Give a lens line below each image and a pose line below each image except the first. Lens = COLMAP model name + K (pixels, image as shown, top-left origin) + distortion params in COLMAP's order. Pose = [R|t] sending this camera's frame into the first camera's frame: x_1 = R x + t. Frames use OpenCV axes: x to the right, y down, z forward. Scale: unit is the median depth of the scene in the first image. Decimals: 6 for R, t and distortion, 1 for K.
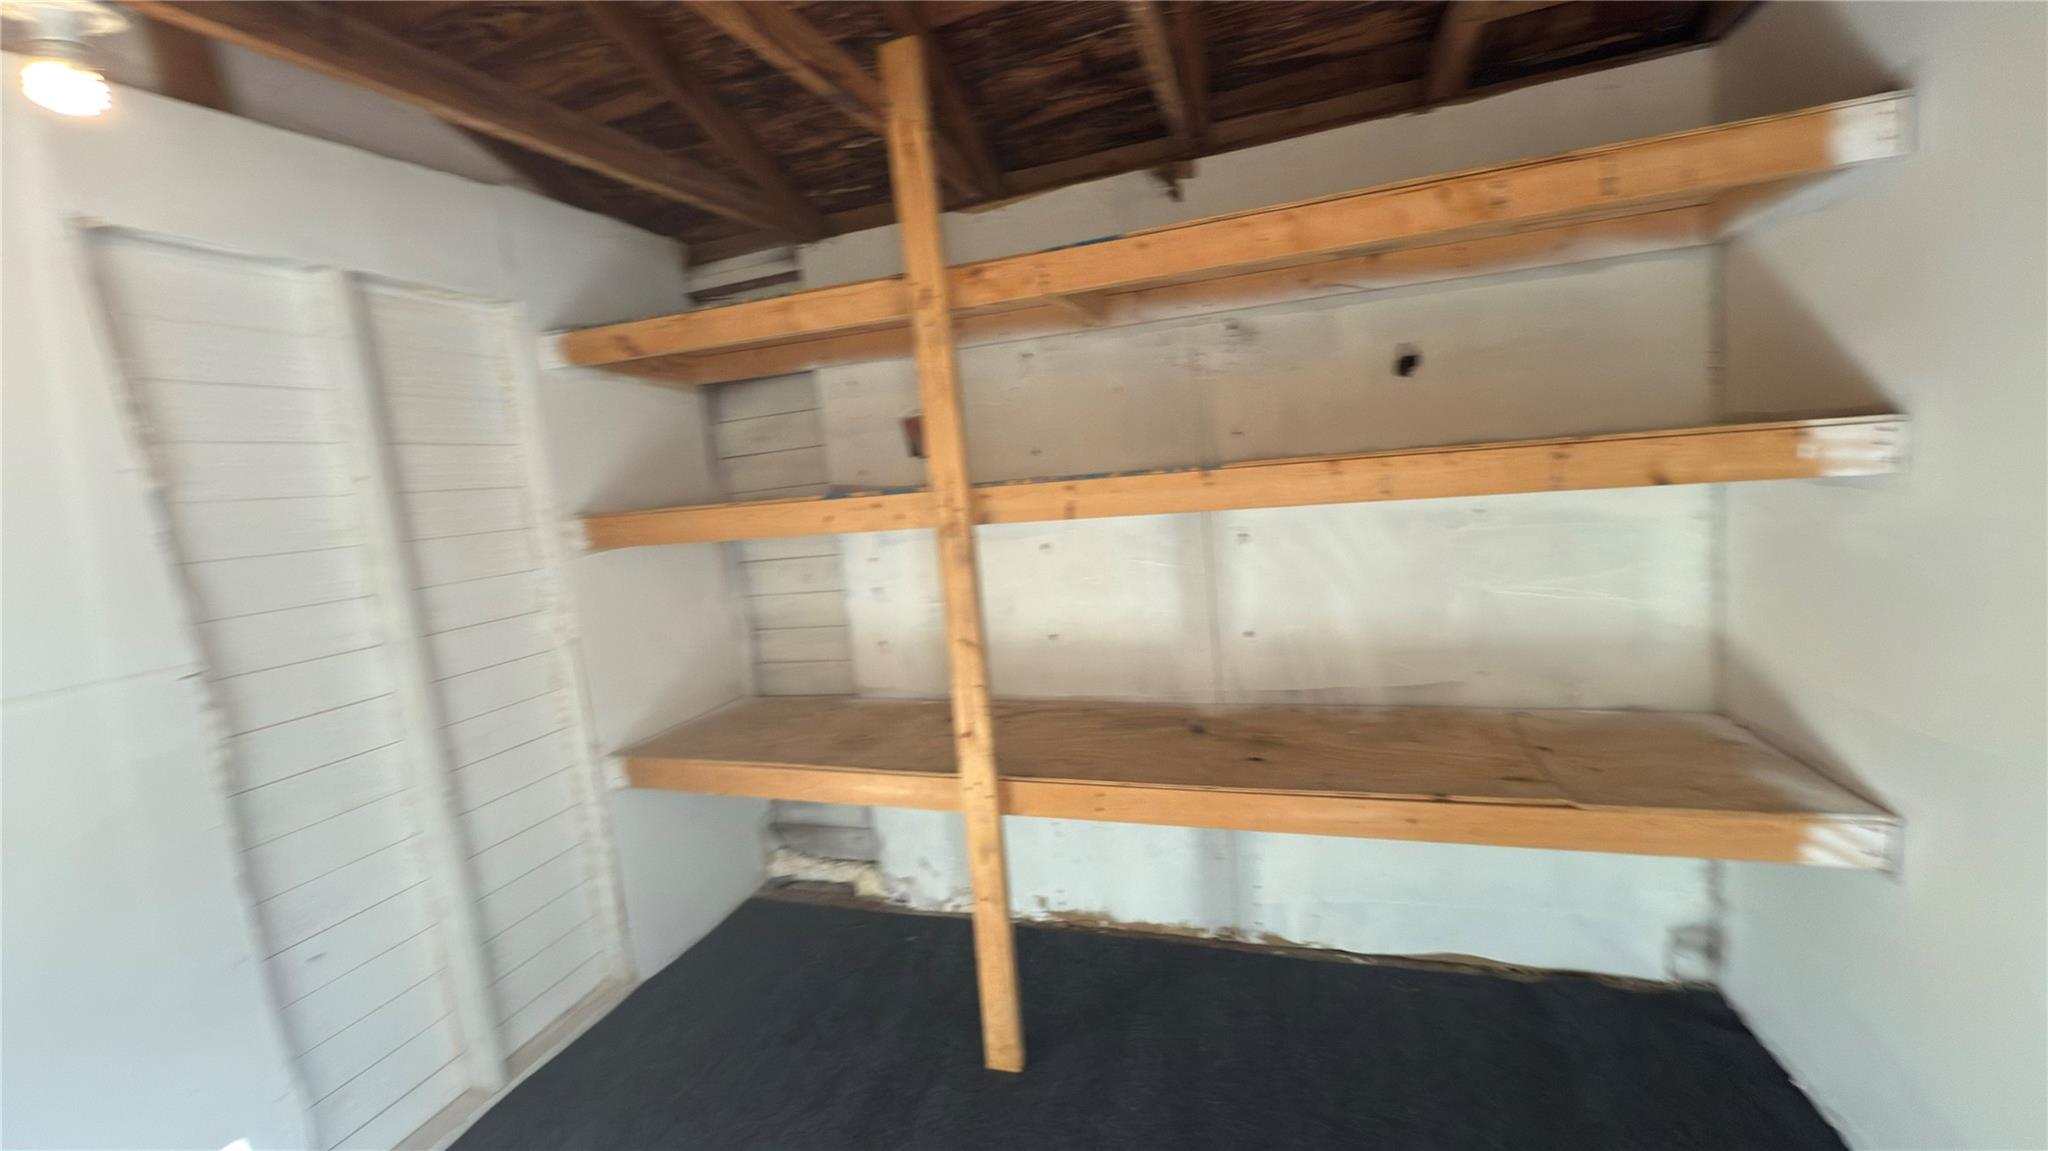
lens RADIAL K [[817.5, 0, 1024.0], [0, 817.5, 575.5], [0, 0, 1]] dist [0.000915, 0.000089]
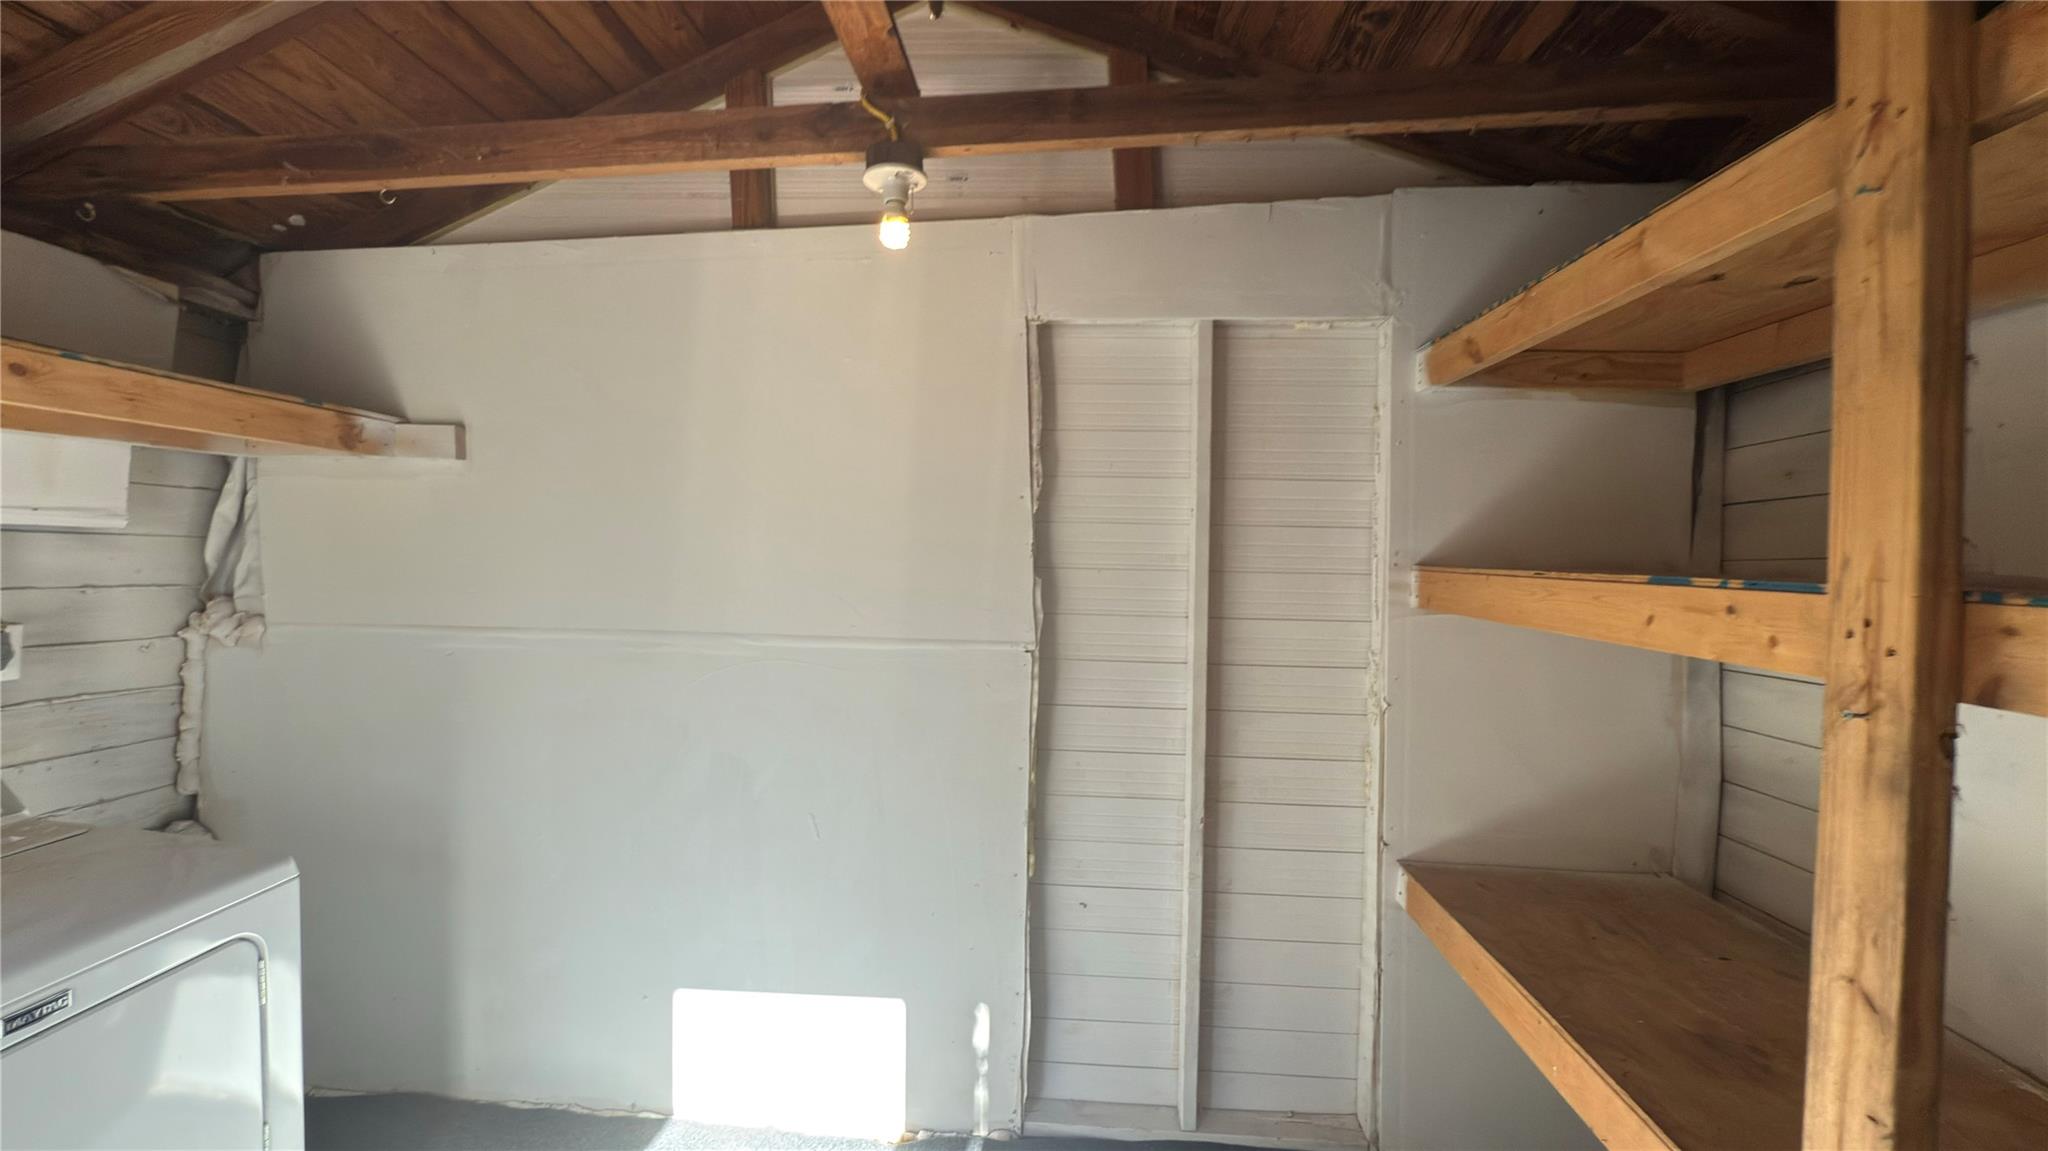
lens RADIAL K [[817.5, 0, 1024.0], [0, 817.5, 575.5], [0, 0, 1]] dist [0.000915, 0.000089]
pose [[0.240754, 0.119018, -0.963261, 0.164338], [-0.159309, 0.983839, 0.081743, -0.070953], [0.957422, 0.133776, 0.255824, 0.429780]]
